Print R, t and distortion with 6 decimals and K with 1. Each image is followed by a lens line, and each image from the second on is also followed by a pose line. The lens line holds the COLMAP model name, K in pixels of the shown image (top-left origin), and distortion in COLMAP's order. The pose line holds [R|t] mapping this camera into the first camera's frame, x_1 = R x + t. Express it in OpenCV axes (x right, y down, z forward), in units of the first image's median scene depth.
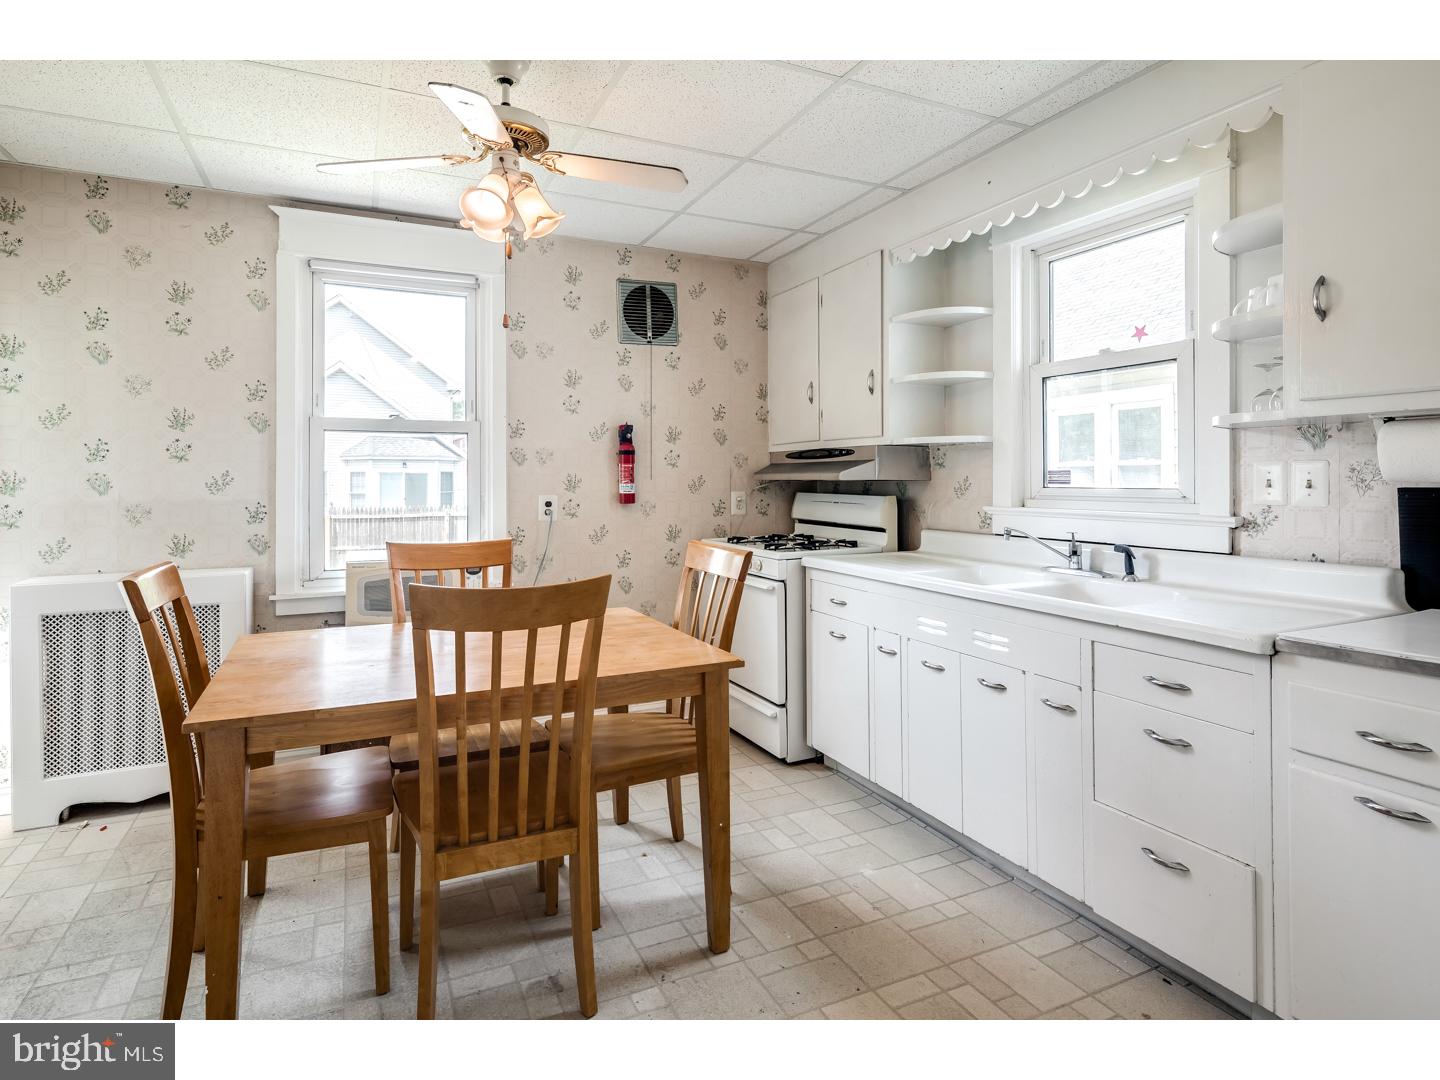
lens RADIAL K [[743.2, 0, 674.0], [0, 743.2, 473.5], [0, 0, 1]] dist [0.000526, -0.000371]
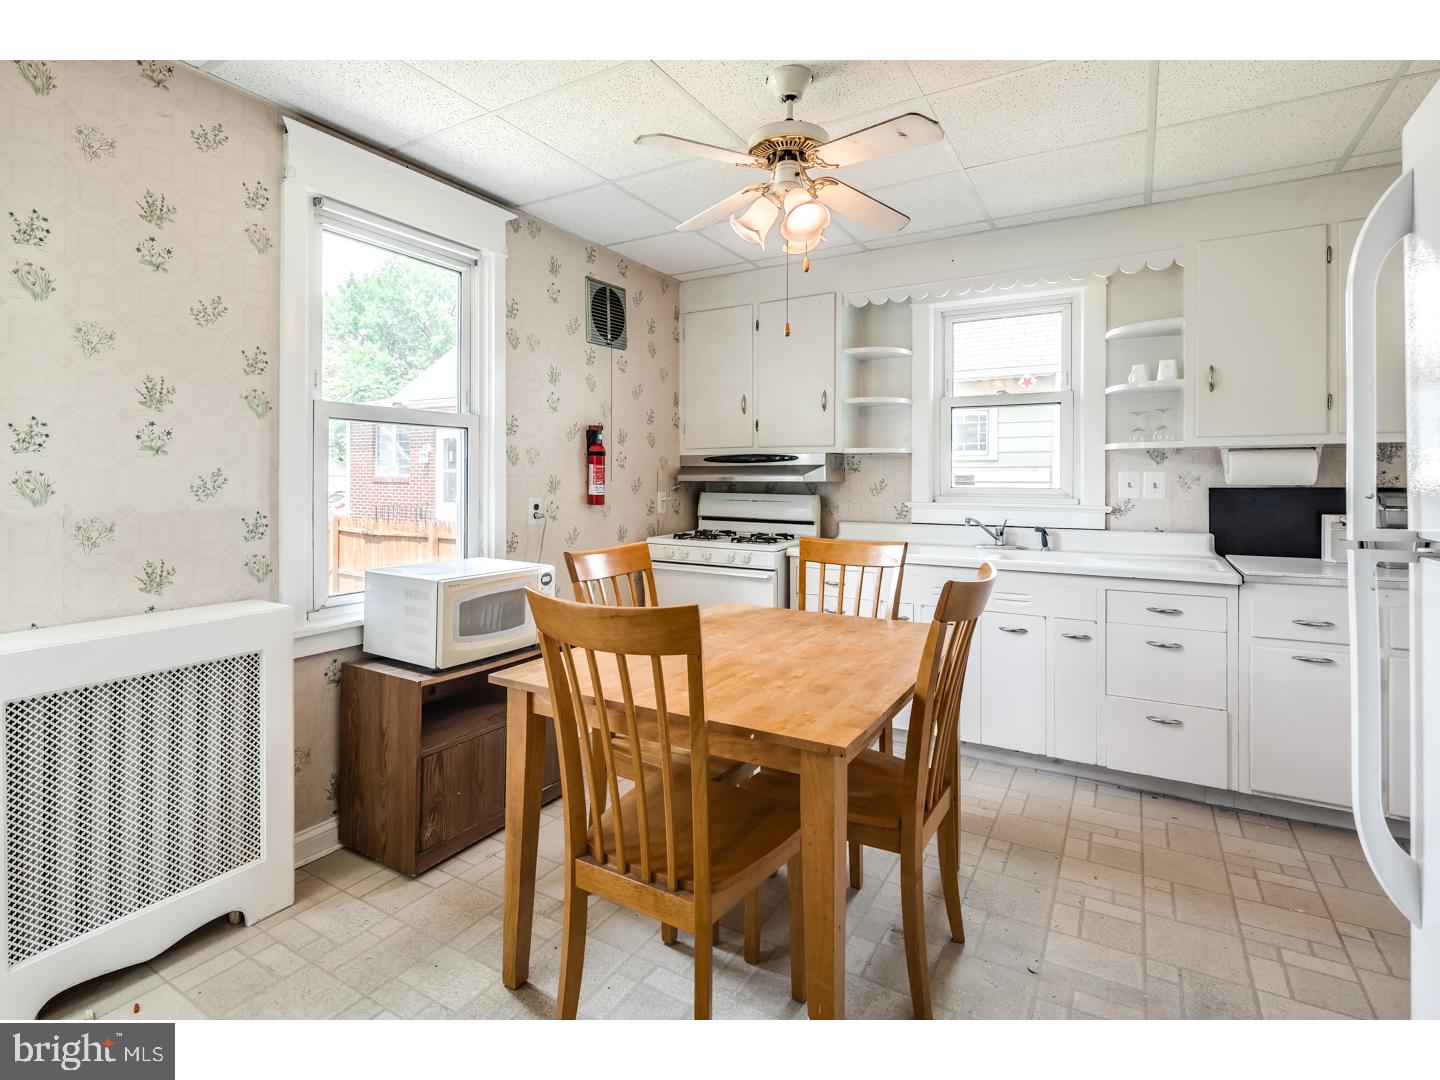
lens RADIAL K [[718.5, 0, 683.5], [0, 718.5, 475.2], [0, 0, 1]] dist [-0.000974, -0.000567]
pose [[0.830088, 0.005821, 0.557602, -0.588249], [-0.007886, 0.999968, 0.001302, -0.001645], [-0.557576, -0.005479, 0.830108, 0.163250]]
